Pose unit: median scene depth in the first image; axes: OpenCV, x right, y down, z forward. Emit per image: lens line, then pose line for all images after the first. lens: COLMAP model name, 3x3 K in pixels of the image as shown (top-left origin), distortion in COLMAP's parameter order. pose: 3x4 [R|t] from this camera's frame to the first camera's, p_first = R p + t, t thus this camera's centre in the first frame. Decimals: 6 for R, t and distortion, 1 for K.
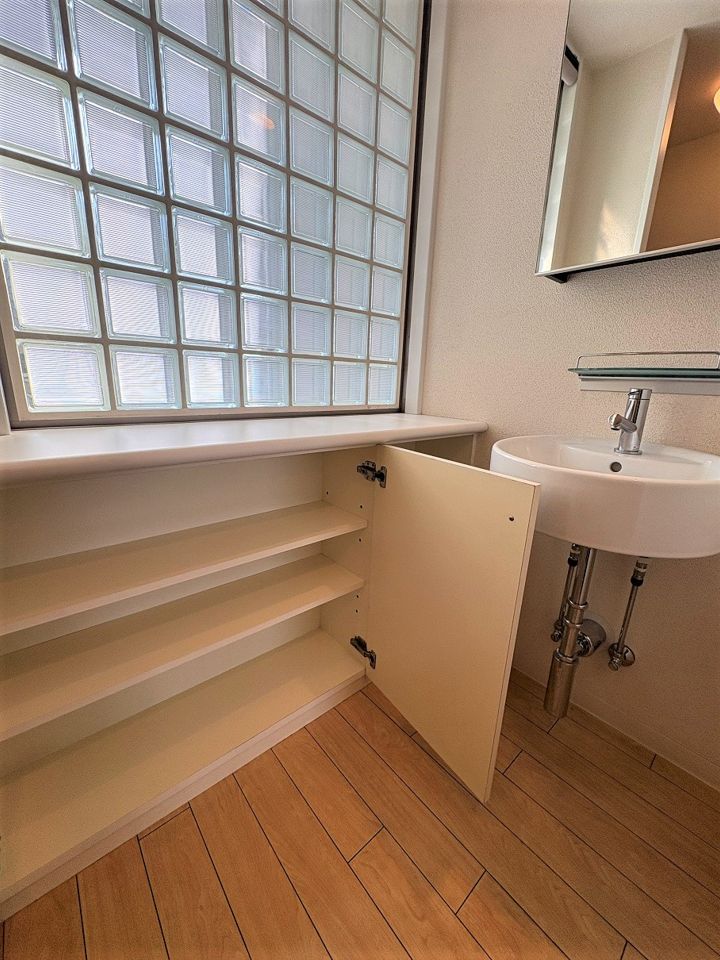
lens RADIAL K [[382.8, 0, 358.2], [0, 382.8, 480.9], [0, 0, 1]] dist [-0.006640, -0.000661]
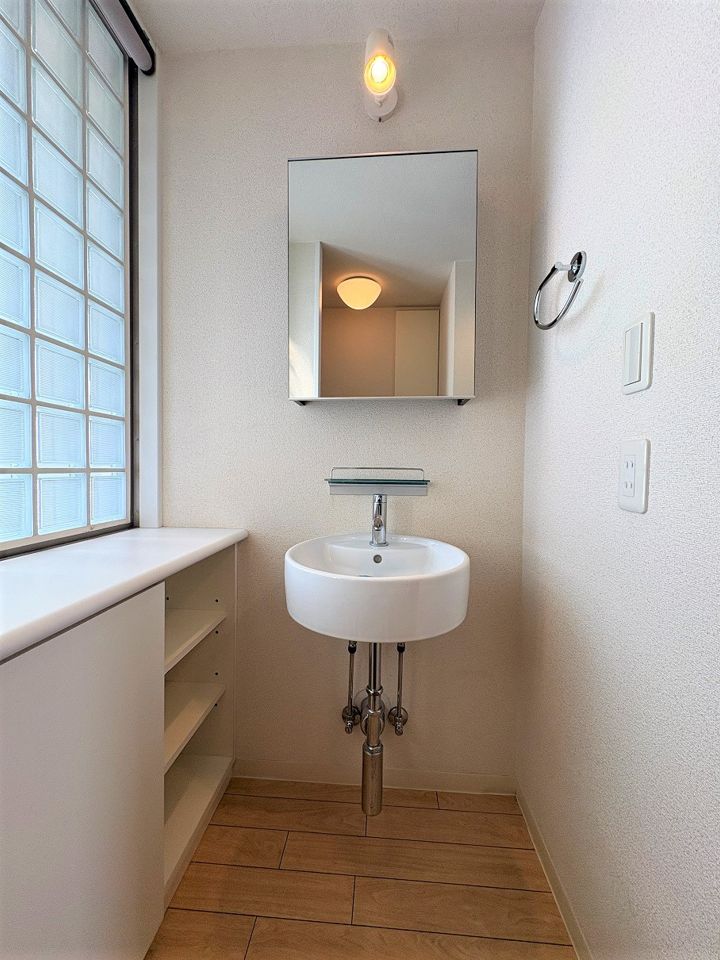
lens RADIAL K [[382.8, 0, 358.8], [0, 382.8, 480.9], [0, 0, 1]] dist [-0.006640, -0.000661]
pose [[0.705891, -0.048848, 0.706635, -0.145483], [0.194660, 0.972585, -0.127223, -0.095899], [-0.681048, 0.227359, 0.696047, 0.105717]]
